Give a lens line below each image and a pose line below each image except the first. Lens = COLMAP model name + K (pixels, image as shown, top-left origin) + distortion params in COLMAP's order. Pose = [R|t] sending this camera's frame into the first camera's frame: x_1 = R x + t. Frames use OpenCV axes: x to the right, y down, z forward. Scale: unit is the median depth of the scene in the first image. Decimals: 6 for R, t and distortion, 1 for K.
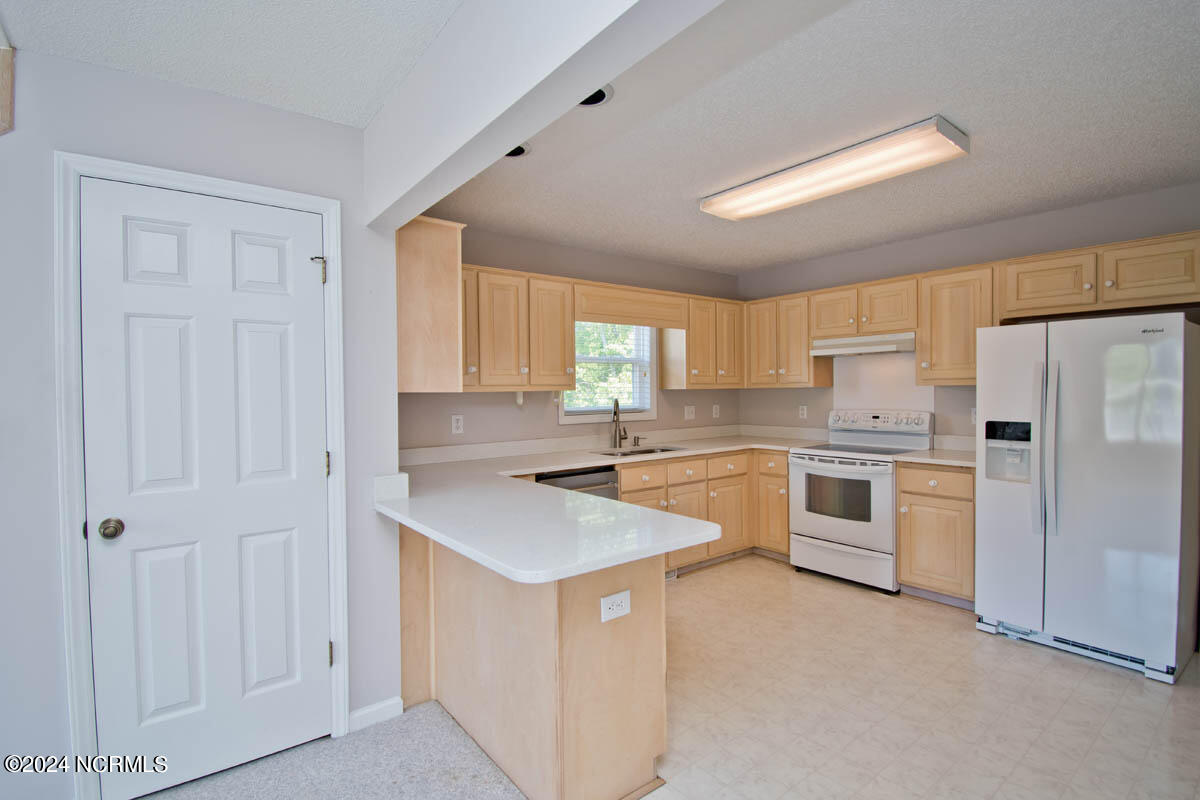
lens RADIAL K [[560.3, 0, 595.1], [0, 560.3, 399.9], [0, 0, 1]] dist [0.012289, -0.021844]
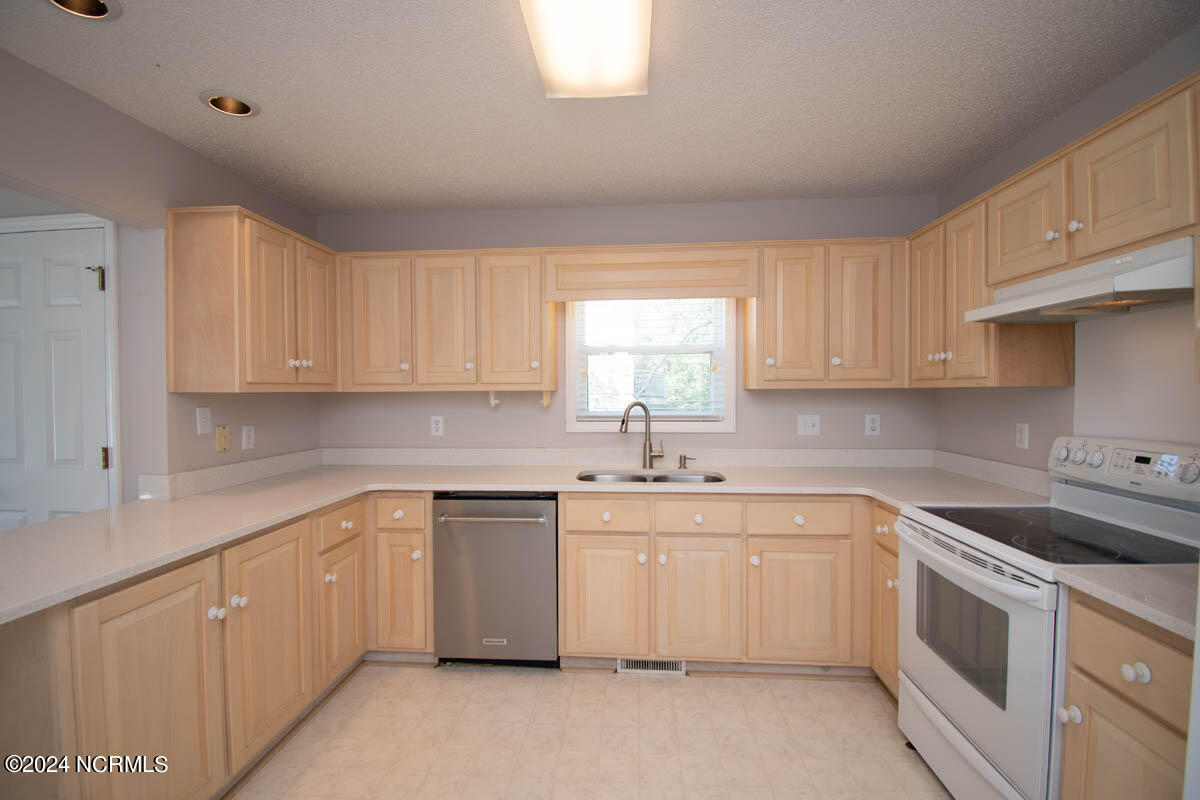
lens RADIAL K [[527.3, 0, 596.5], [0, 527.3, 401.4], [0, 0, 1]] dist [0.023167, -0.028018]
pose [[0.745585, 0.021353, -0.666068, 0.493724], [-0.013447, 0.999765, 0.016998, -0.014386], [0.666275, -0.003716, 0.745697, 0.482796]]
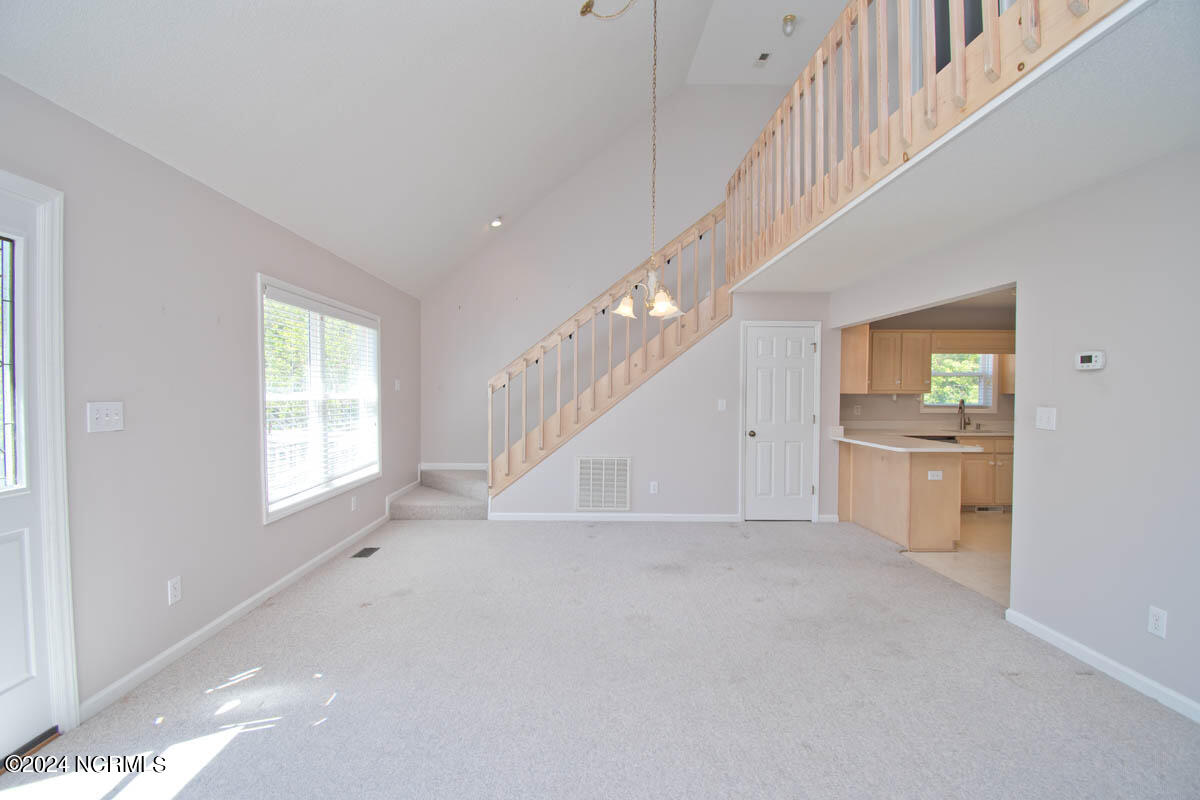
lens RADIAL K [[527.3, 0, 596.5], [0, 527.3, 401.4], [0, 0, 1]] dist [0.023167, -0.028018]
pose [[0.803315, 0.027531, -0.594918, 0.108099], [-0.023169, 0.999619, 0.014975, 0.007101], [0.595103, 0.001754, 0.803647, -0.922503]]
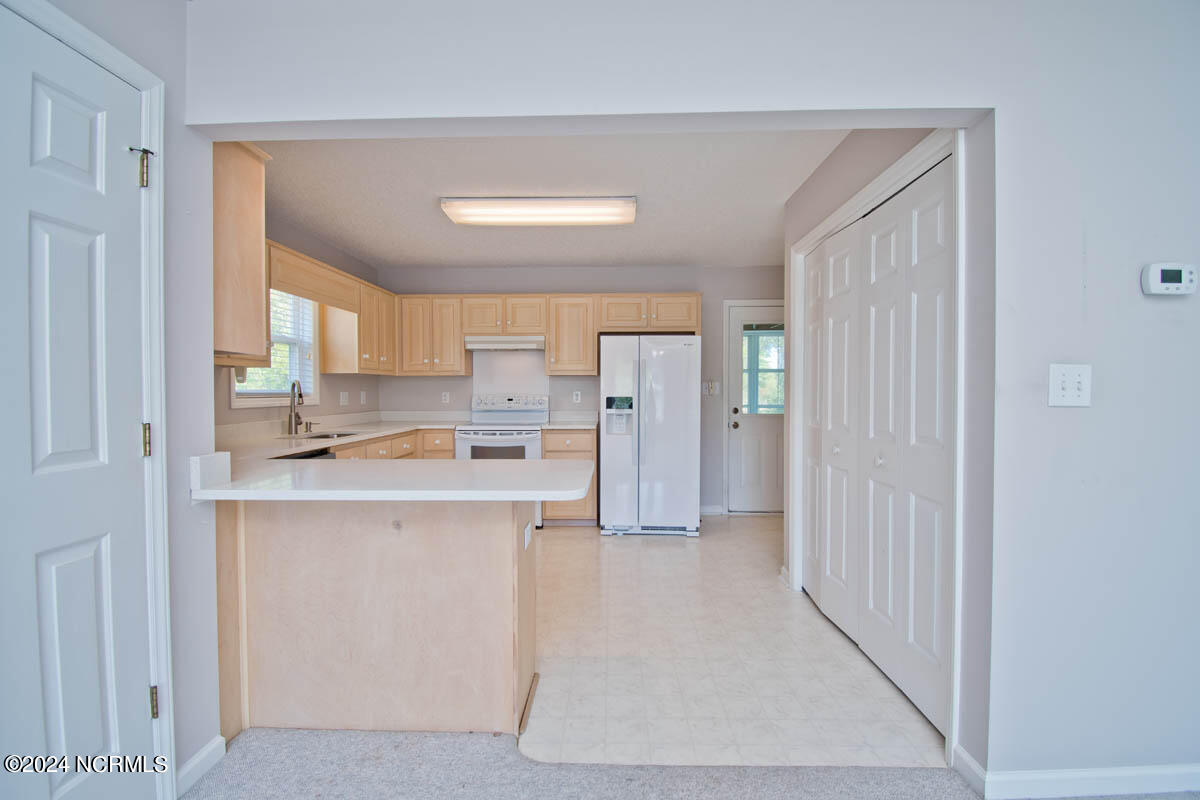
lens RADIAL K [[535.9, 0, 595.8], [0, 535.9, 400.3], [0, 0, 1]] dist [0.010978, -0.021224]
pose [[0.637054, -0.003261, 0.770812, -0.350943], [0.005740, 0.999983, -0.000513, 0.036777], [-0.770798, 0.004752, 0.637062, 0.069086]]
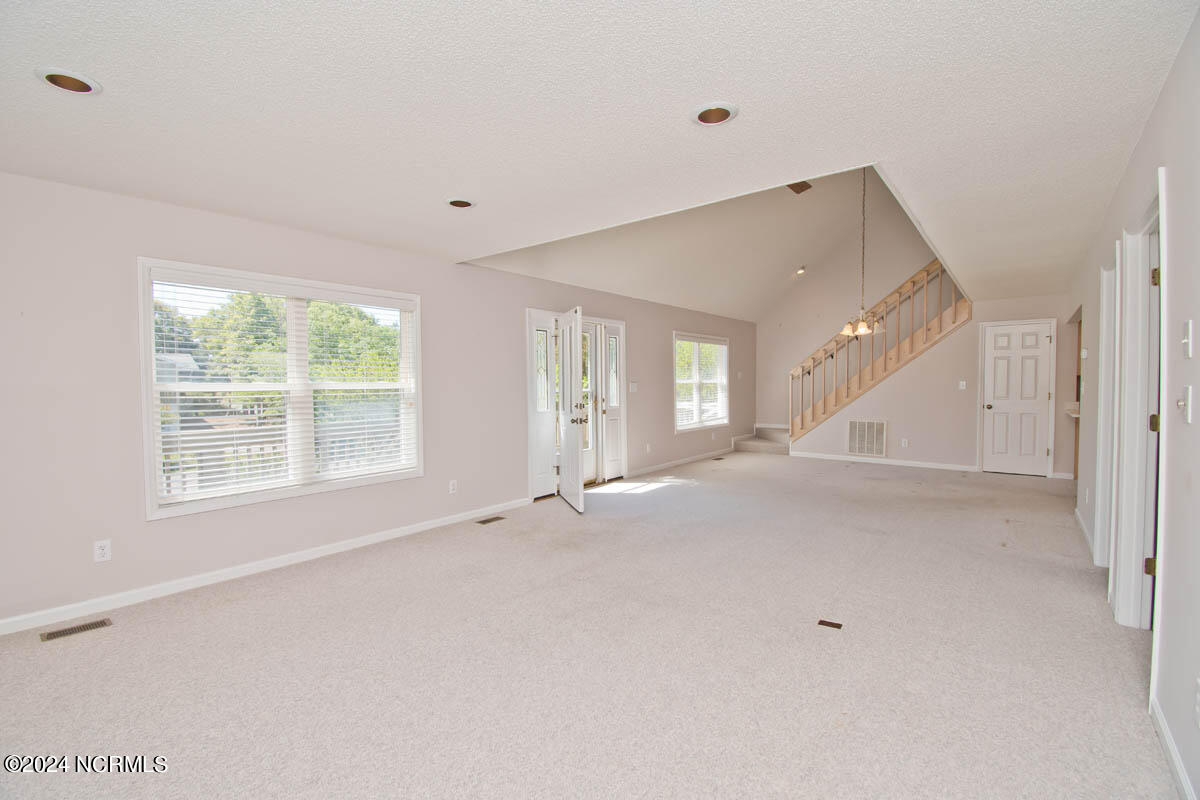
lens RADIAL K [[527.3, 0, 596.5], [0, 527.3, 401.4], [0, 0, 1]] dist [0.023167, -0.028018]
pose [[0.234366, 0.045374, -0.971089, 1.100950], [-0.008496, 0.998968, 0.044626, 0.013432], [0.972111, -0.002209, 0.234509, -1.338379]]
